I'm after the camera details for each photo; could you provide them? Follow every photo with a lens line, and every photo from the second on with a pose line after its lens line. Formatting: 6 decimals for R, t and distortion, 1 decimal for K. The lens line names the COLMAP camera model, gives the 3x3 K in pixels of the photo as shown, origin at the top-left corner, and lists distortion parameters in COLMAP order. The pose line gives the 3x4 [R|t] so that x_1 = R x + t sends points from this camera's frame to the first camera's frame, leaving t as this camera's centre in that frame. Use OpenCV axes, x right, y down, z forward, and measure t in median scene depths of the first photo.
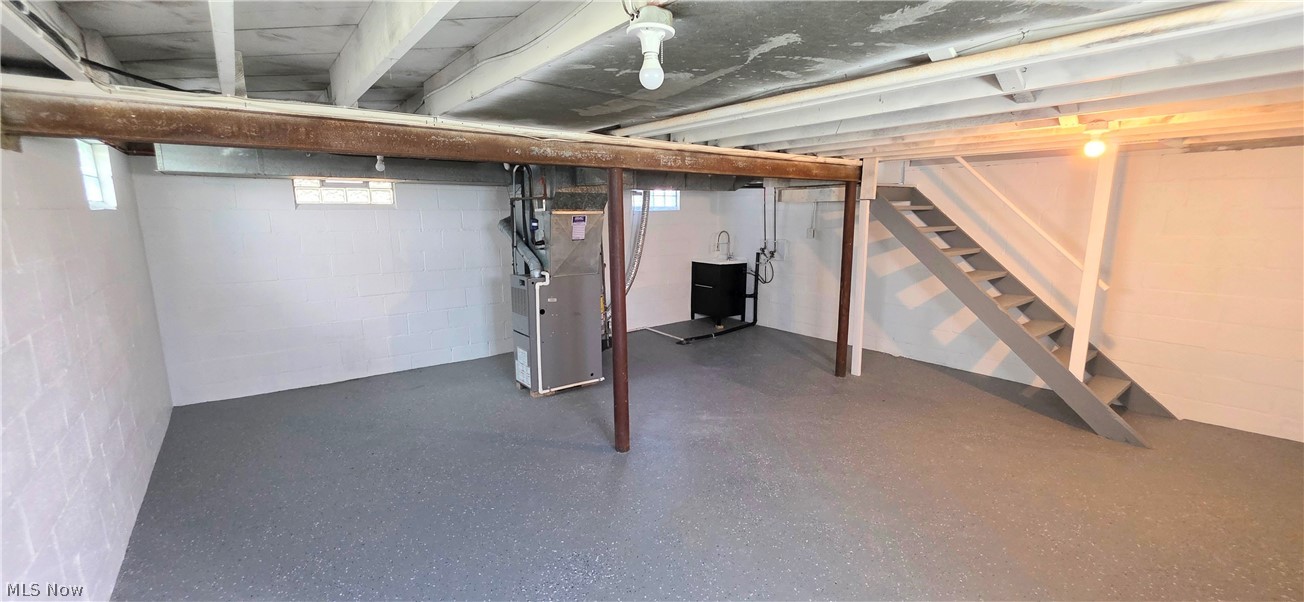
lens RADIAL K [[520.2, 0, 659.9], [0, 520.2, 305.0], [0, 0, 1]] dist [-0.001343, -0.000584]
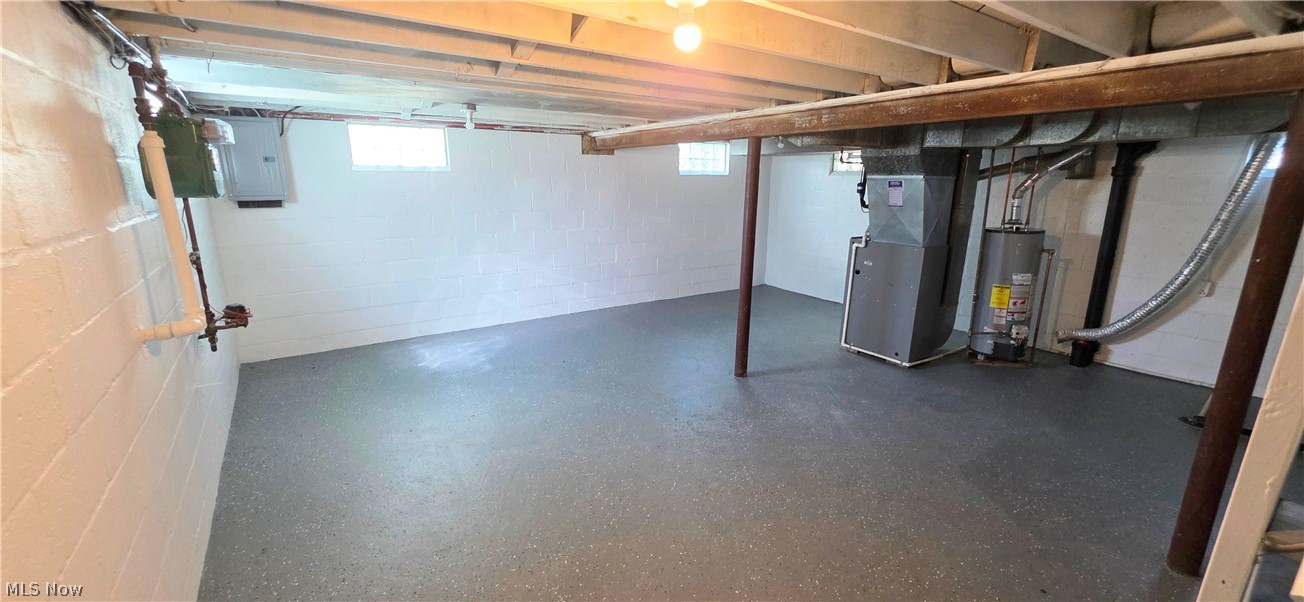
lens RADIAL K [[520.2, 0, 659.9], [0, 520.2, 305.0], [0, 0, 1]] dist [-0.001343, -0.000584]
pose [[-0.054061, 0.237180, -0.969960, 0.901816], [-0.185012, 0.952182, 0.243144, -0.113911], [0.981248, 0.192599, -0.007594, 0.674388]]
